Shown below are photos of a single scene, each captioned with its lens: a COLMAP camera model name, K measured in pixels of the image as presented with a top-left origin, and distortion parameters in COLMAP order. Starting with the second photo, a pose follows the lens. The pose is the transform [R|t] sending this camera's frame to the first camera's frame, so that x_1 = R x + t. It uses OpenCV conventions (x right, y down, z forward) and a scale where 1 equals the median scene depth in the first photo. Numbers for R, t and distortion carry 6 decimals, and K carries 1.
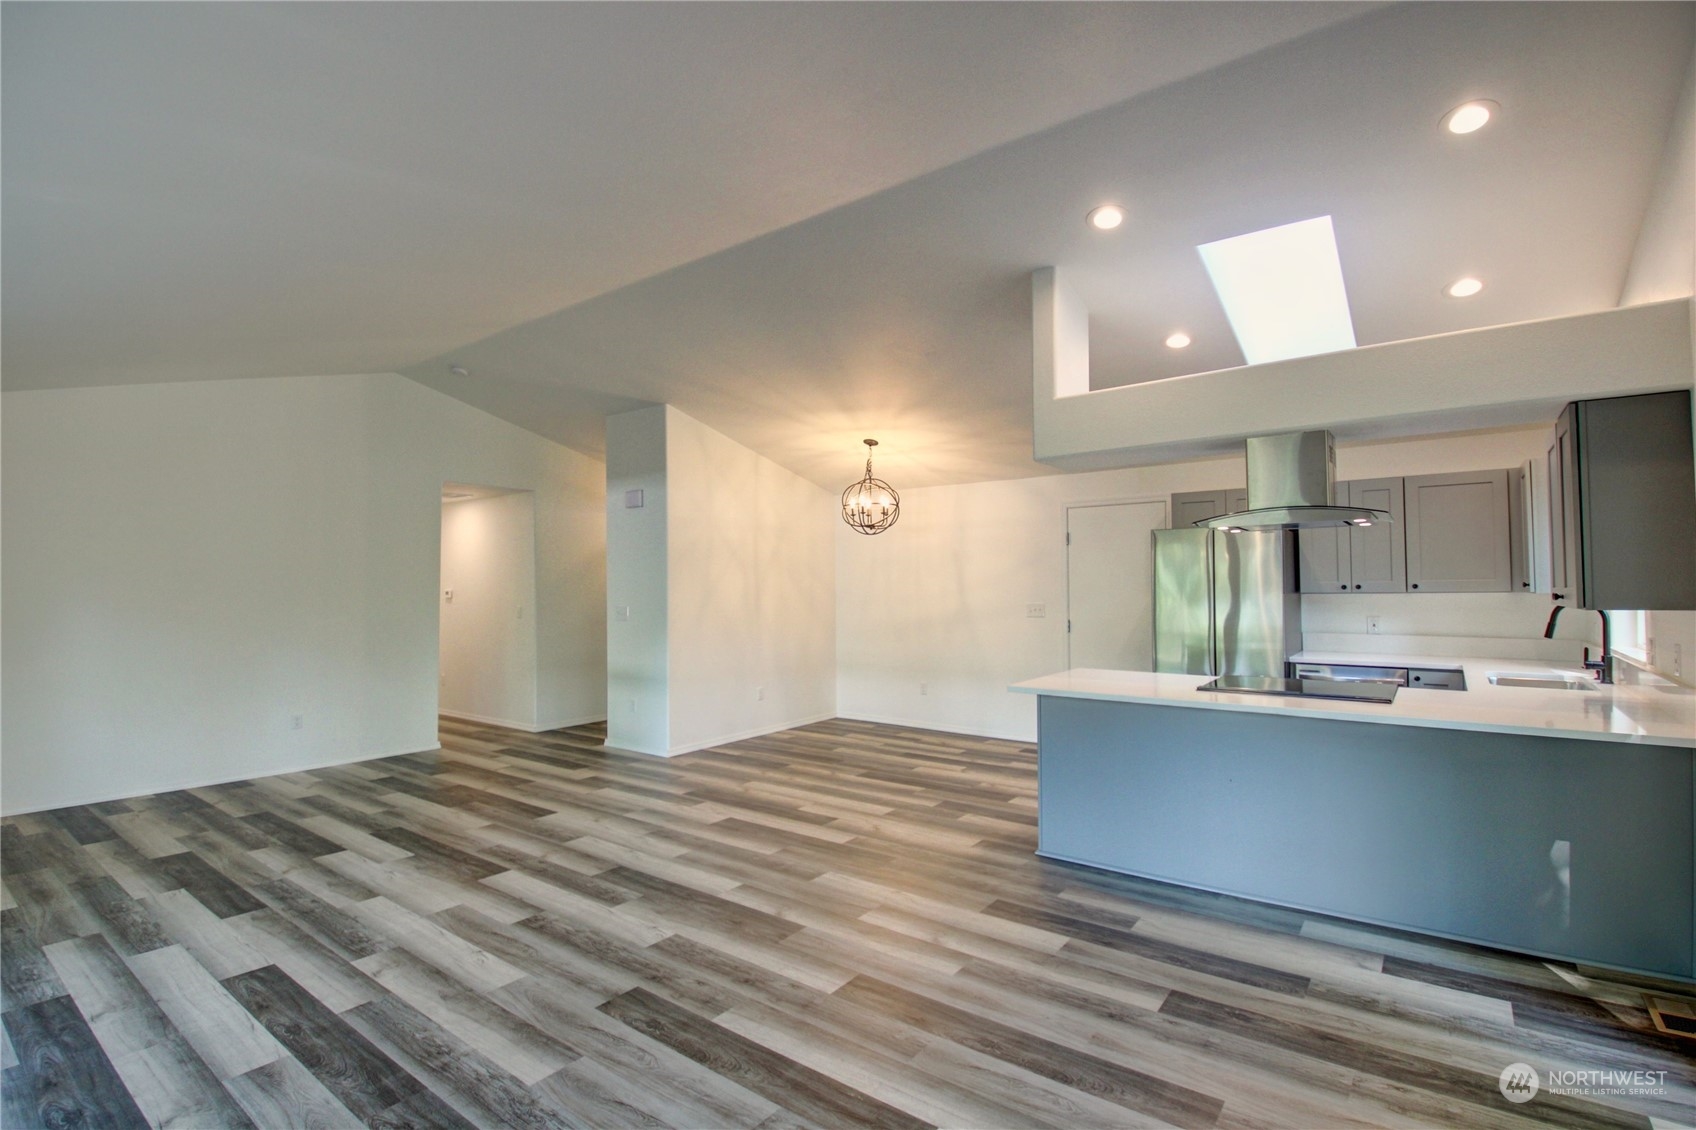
lens RADIAL K [[787.1, 0, 846.6], [0, 787.1, 568.3], [0, 0, 1]] dist [0.016511, -0.028981]
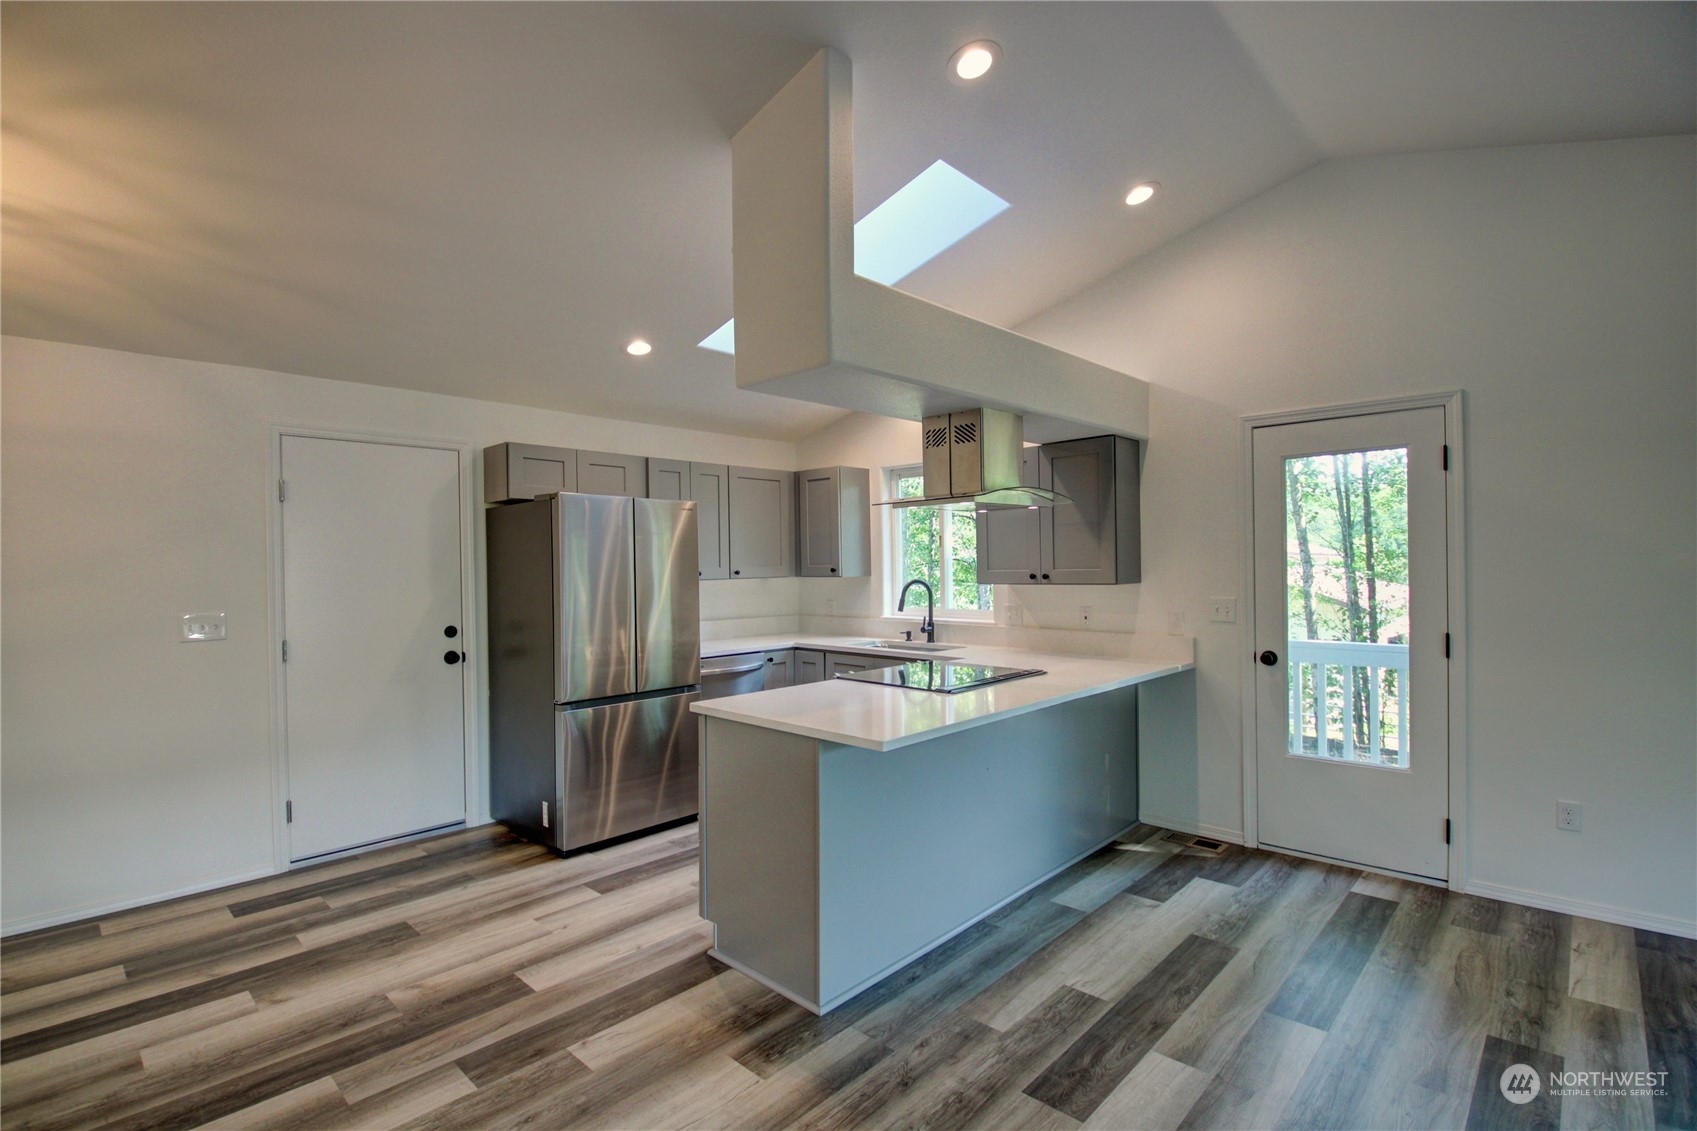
lens RADIAL K [[787.5, 0, 847.1], [0, 787.5, 568.8], [0, 0, 1]] dist [0.016511, -0.028981]
pose [[0.108567, 0.001510, 0.994088, -0.405454], [-0.009792, 0.999952, -0.000449, 0.024216], [-0.994041, -0.009685, 0.108577, 1.042917]]
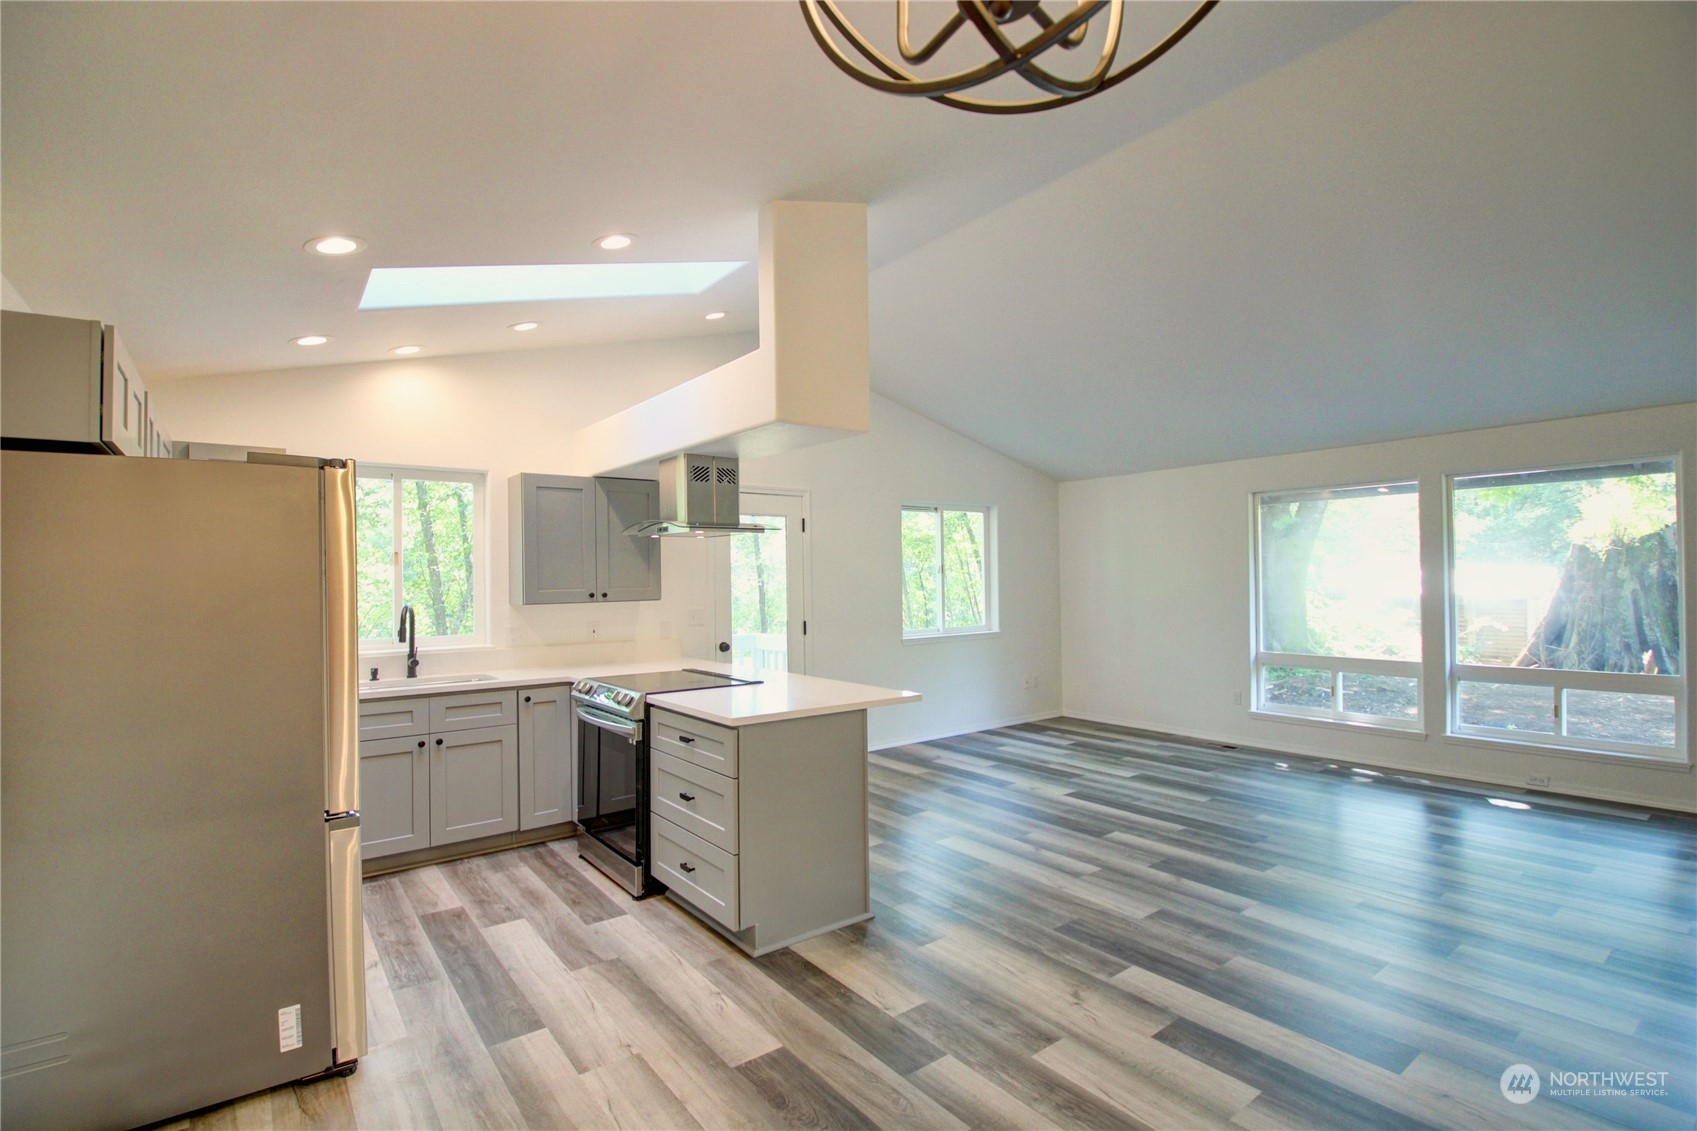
lens RADIAL K [[787.5, 0, 847.1], [0, 787.5, 568.8], [0, 0, 1]] dist [0.016511, -0.028981]
pose [[-0.962722, 0.023555, 0.269465, 0.046271], [0.014735, 0.999289, -0.034708, 0.040515], [-0.270091, -0.029444, -0.962385, 2.034271]]
